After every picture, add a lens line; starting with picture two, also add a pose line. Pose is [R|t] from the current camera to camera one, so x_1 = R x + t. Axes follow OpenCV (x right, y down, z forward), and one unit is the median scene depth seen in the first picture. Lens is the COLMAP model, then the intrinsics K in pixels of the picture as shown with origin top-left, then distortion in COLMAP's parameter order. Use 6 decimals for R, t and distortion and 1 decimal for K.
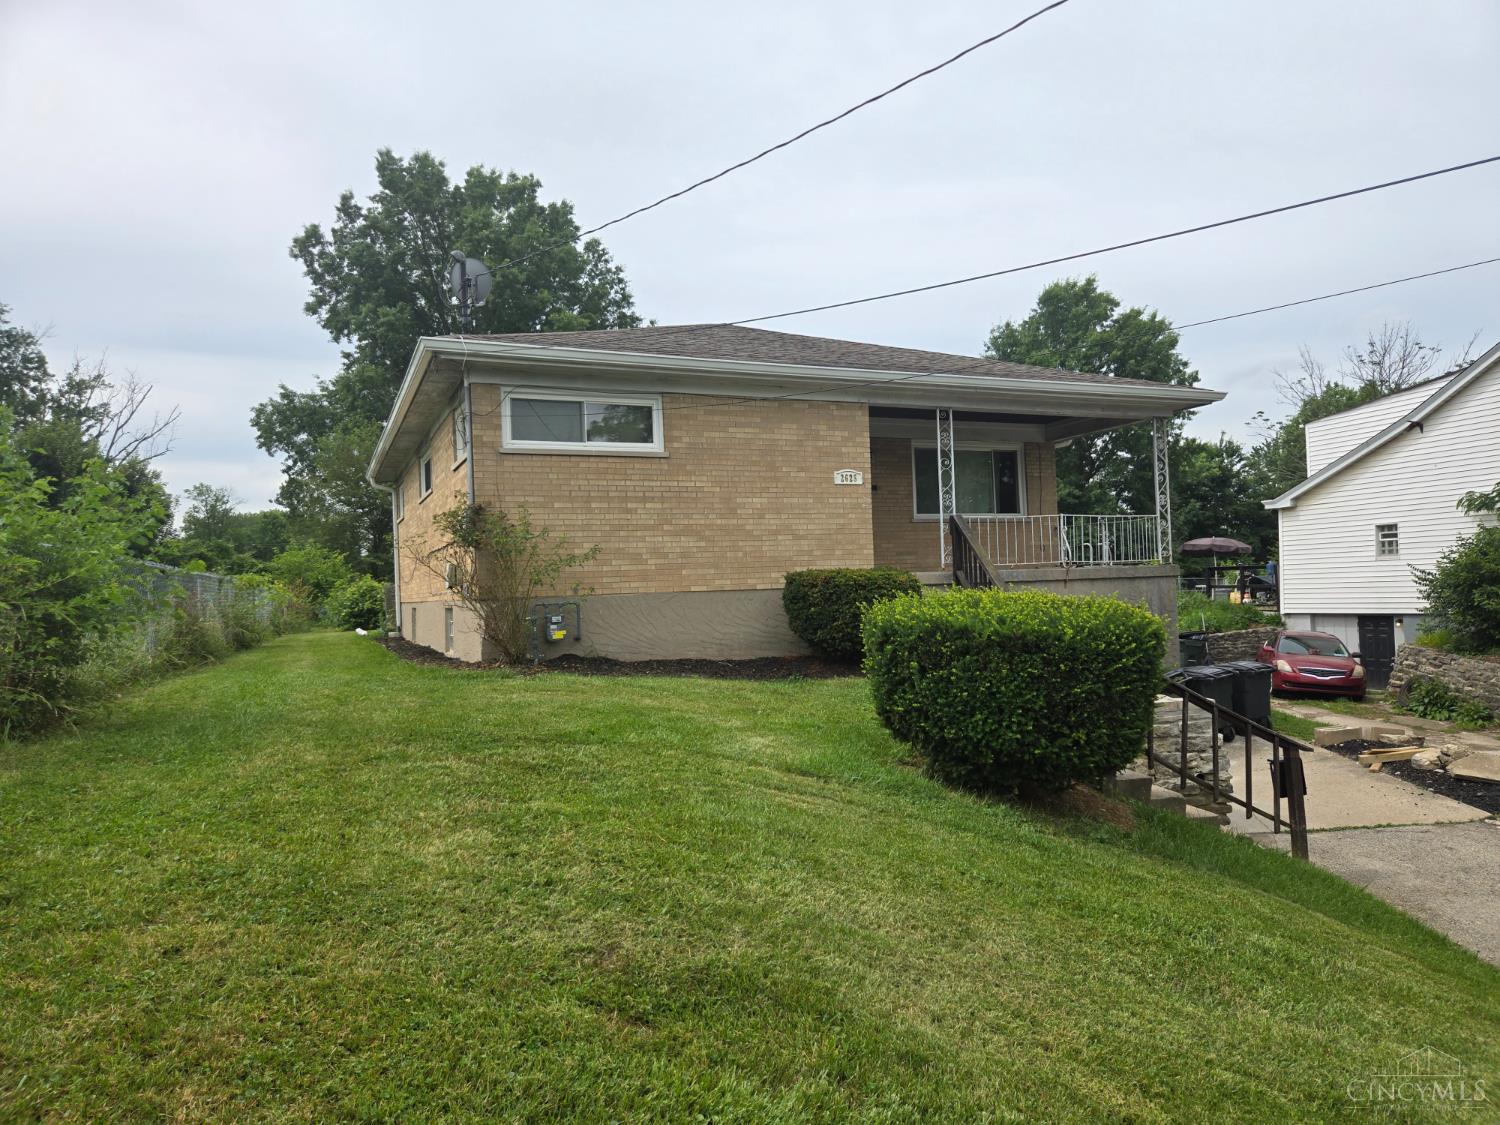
lens RADIAL K [[999.0, 0, 750.0], [0, 999.0, 562.5], [0, 0, 1]] dist [0.064001, -0.000593]
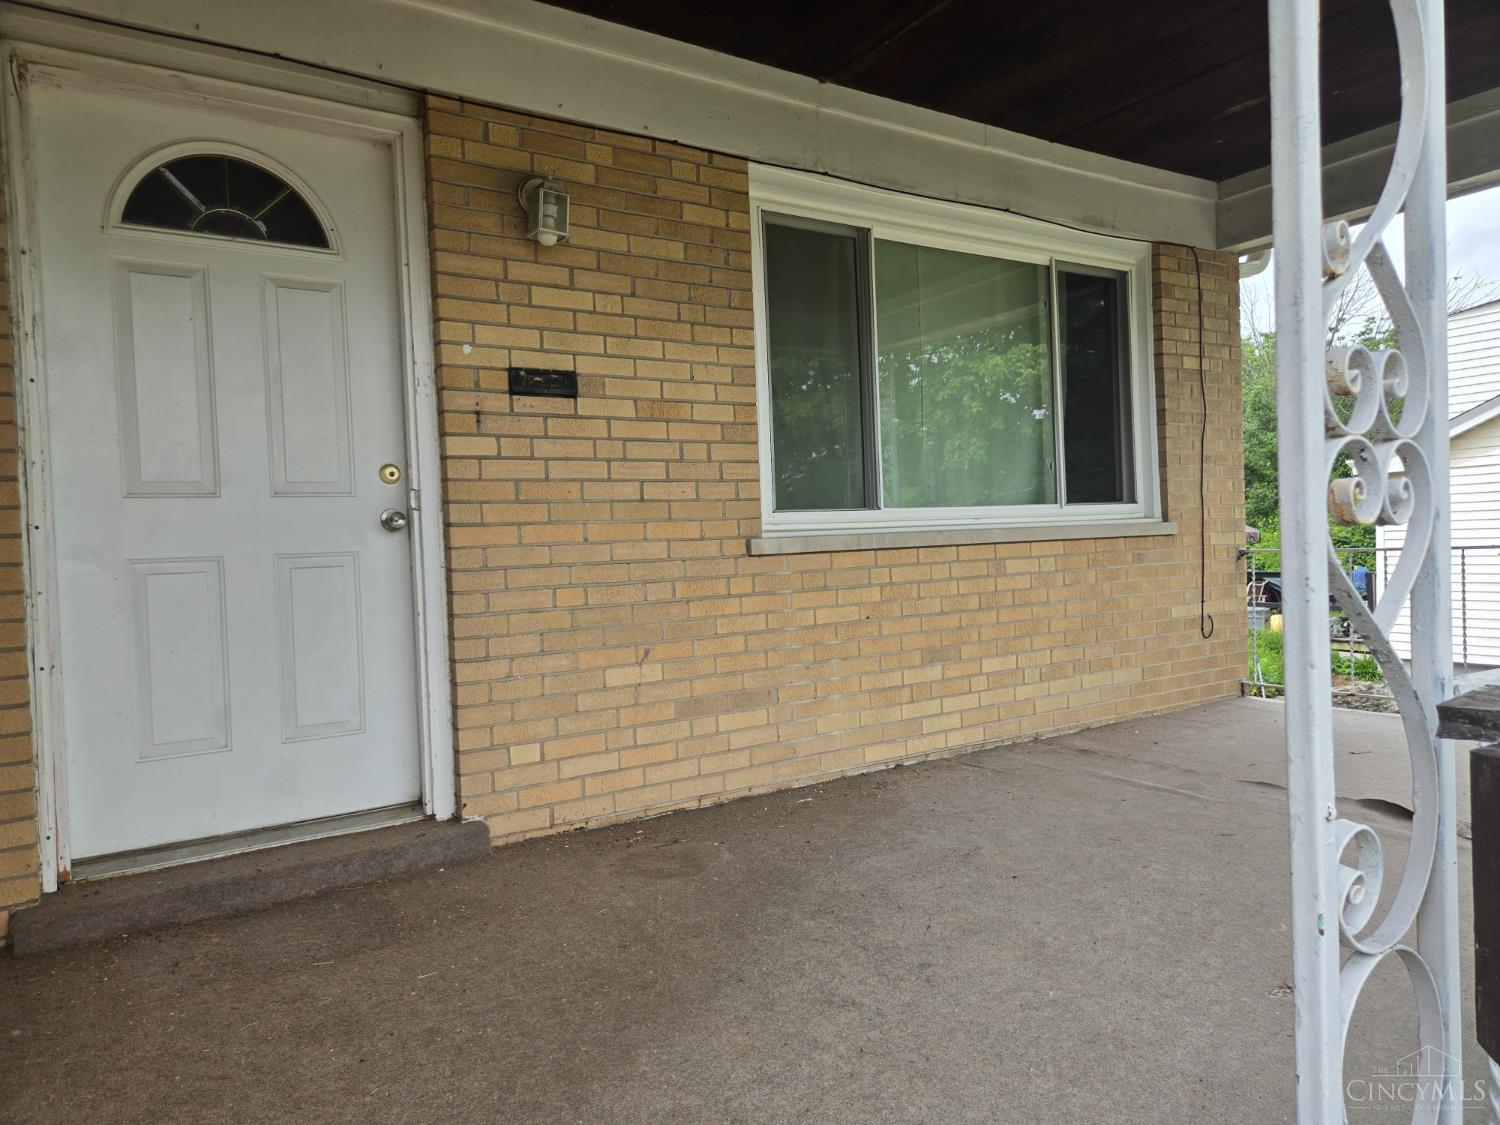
lens RADIAL K [[1015.5, 0, 750.5], [0, 1015.5, 551.7], [0, 0, 1]] dist [0.068181, -0.063984]
pose [[0.985792, -0.010044, 0.167669, 0.078042], [0.005135, 0.999546, 0.029689, -0.029379], [-0.167891, -0.028406, 0.985396, 0.491203]]
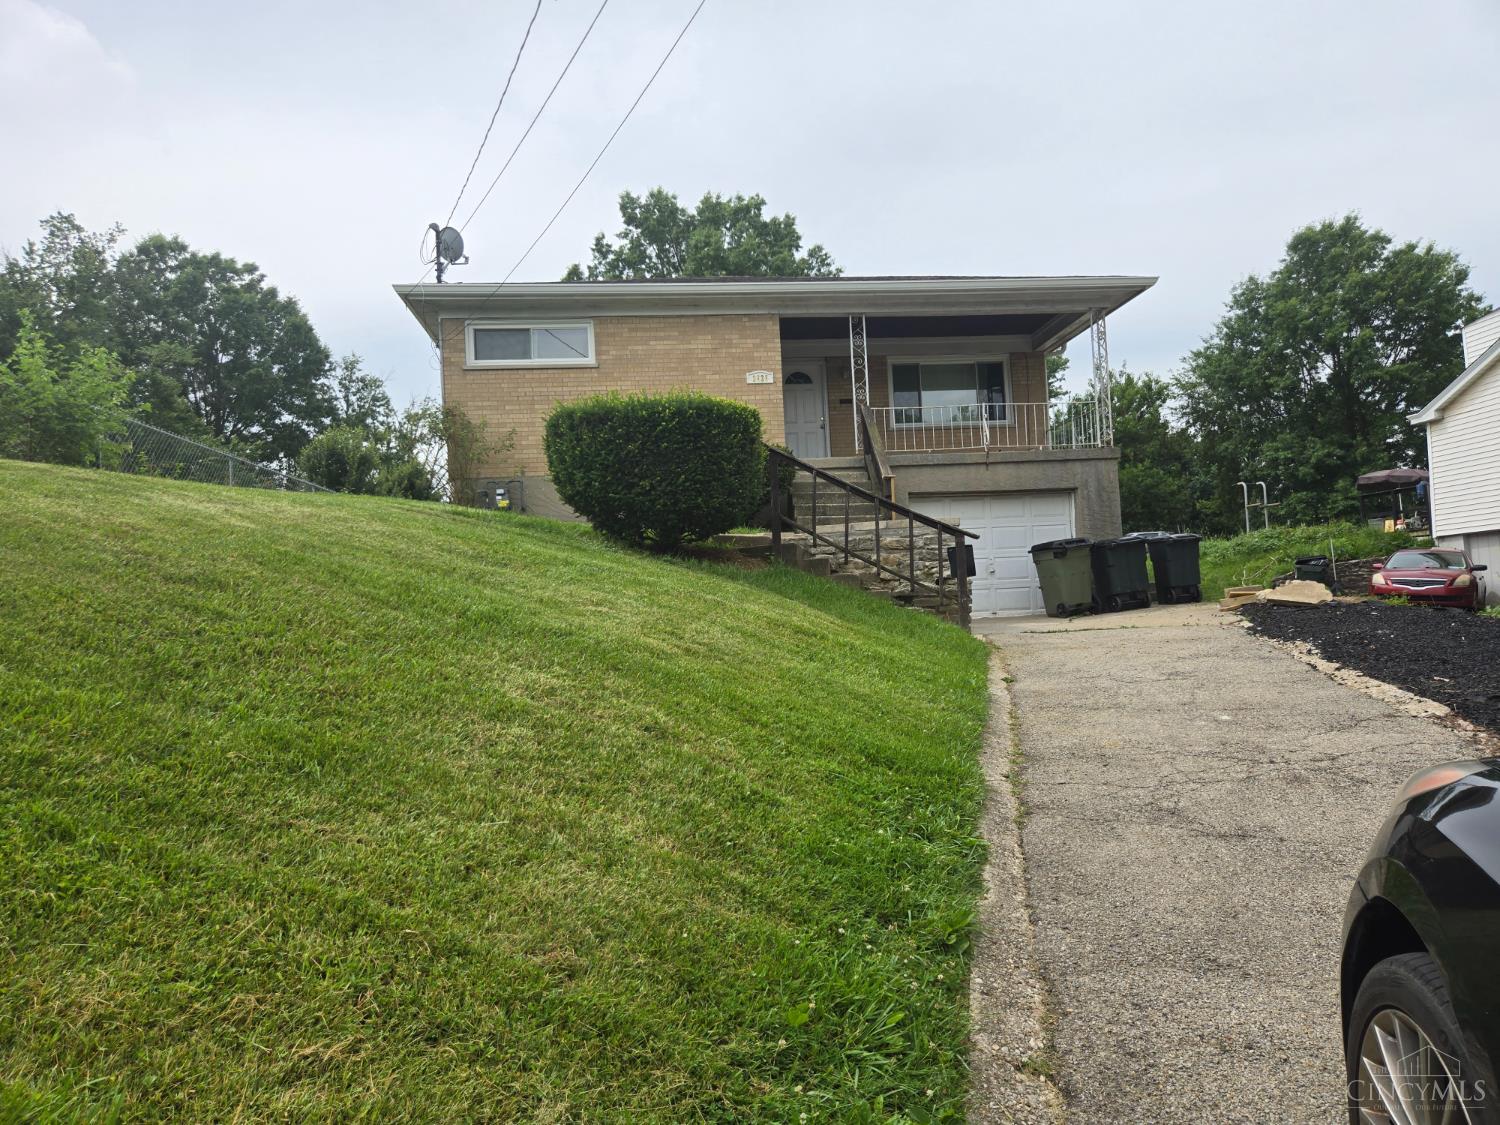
lens RADIAL K [[1015.5, 0, 750.5], [0, 1015.5, 551.7], [0, 0, 1]] dist [0.068181, -0.063984]
pose [[0.946224, -0.030855, -0.322036, 0.234968], [0.019647, 0.999085, -0.037997, 0.083079], [0.322914, 0.029627, 0.945965, -0.066646]]
